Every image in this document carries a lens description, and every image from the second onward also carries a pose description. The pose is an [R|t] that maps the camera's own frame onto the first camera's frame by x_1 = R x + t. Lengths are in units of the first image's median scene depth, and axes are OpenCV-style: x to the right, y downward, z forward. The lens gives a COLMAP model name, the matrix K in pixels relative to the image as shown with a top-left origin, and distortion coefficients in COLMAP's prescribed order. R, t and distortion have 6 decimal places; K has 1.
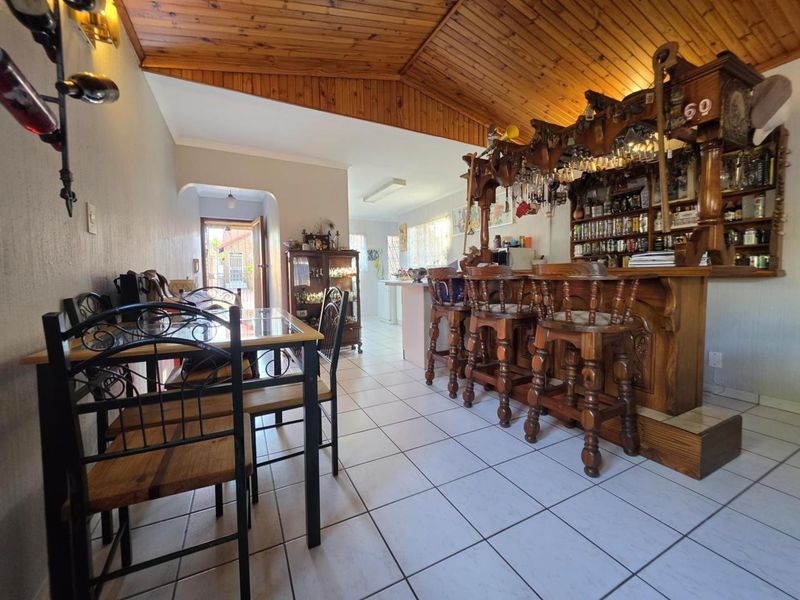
lens RADIAL K [[322.6, 0, 400.8], [0, 322.6, 297.0], [0, 0, 1]] dist [0.003177, 0.000121]
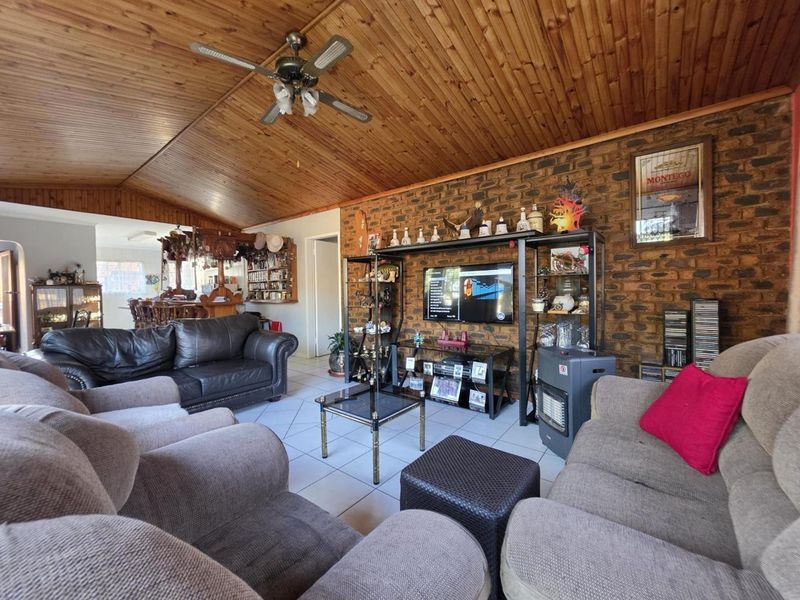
lens RADIAL K [[322.6, 0, 400.8], [0, 322.6, 297.0], [0, 0, 1]] dist [0.003177, 0.000121]
pose [[0.906868, -0.008241, 0.421334, 0.491555], [0.026961, 0.998895, -0.038491, 0.005574], [-0.420551, 0.046266, 0.906089, -0.911415]]
